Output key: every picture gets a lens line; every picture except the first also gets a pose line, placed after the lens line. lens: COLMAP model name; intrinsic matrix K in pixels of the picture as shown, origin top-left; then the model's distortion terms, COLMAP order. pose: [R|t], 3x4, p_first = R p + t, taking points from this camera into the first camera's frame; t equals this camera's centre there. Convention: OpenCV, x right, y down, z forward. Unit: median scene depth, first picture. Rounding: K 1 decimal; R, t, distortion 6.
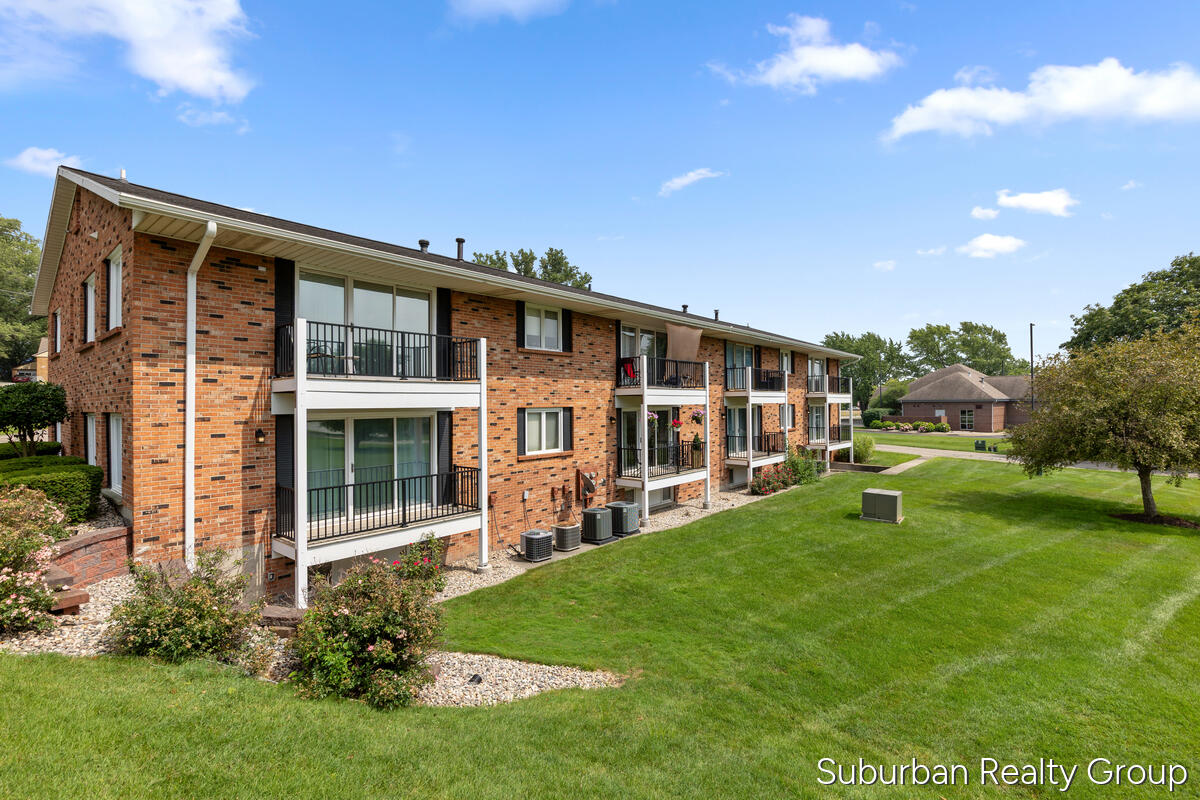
lens RADIAL K [[543.0, 0, 600.0], [0, 543.0, 400.0], [0, 0, 1]] dist [0.001485, 0.000149]
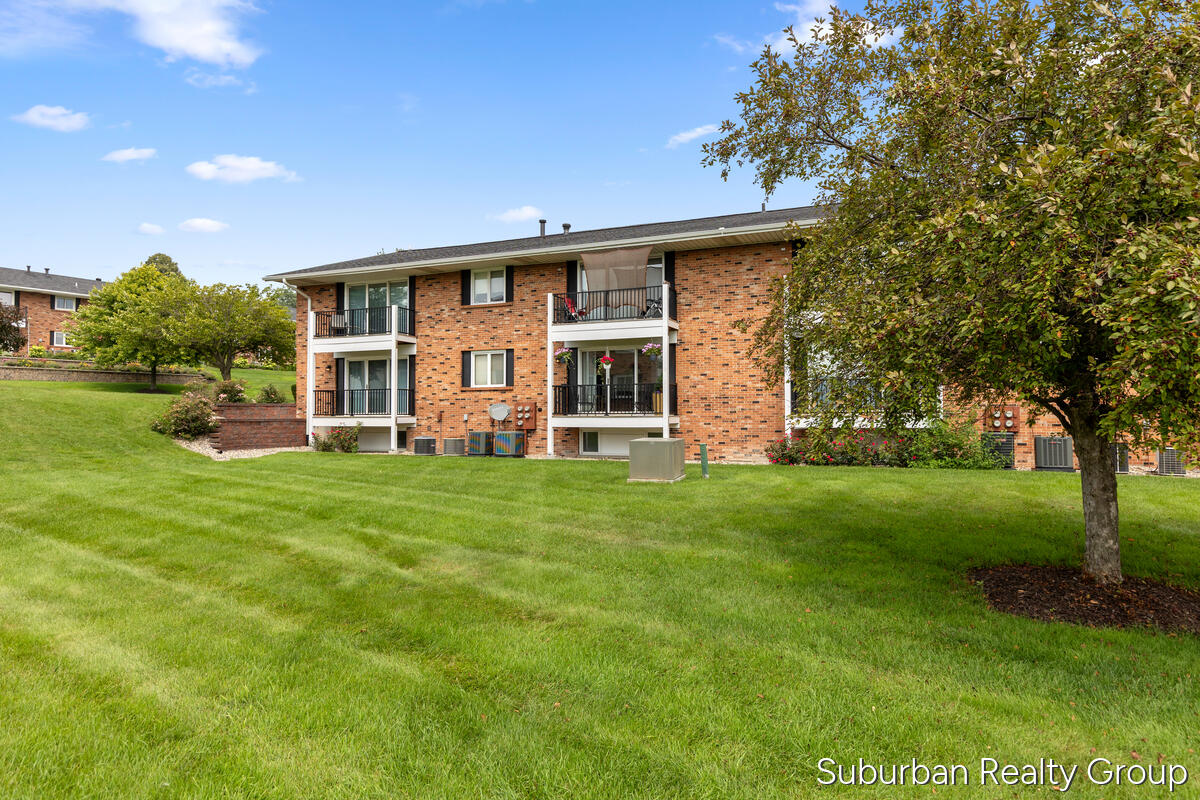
lens RADIAL K [[719.5, 0, 600.0], [0, 719.5, 400.0], [0, 0, 1]] dist [0.000791, 0.000101]
pose [[0.298543, -0.016515, -0.954253, 1.567204], [0.003494, 0.999862, -0.016212, 0.158026], [0.954390, 0.001506, 0.298559, 0.768533]]
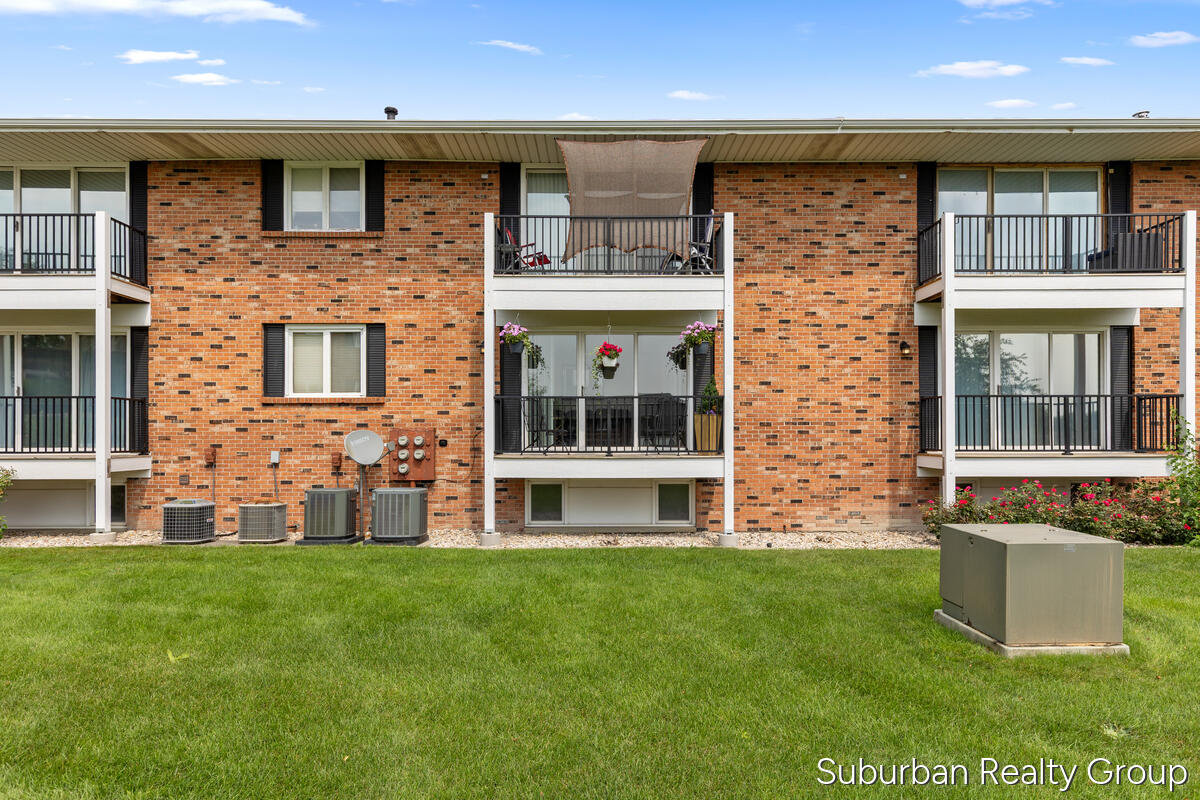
lens RADIAL K [[777.5, 0, 601.9], [0, 777.5, 440.9], [0, 0, 1]] dist [0.007522, 0.001060]
pose [[0.654974, 0.004696, -0.755637, 0.798677], [0.000186, 0.999980, 0.006376, 0.145228], [0.755651, -0.004317, 0.654960, 0.666291]]
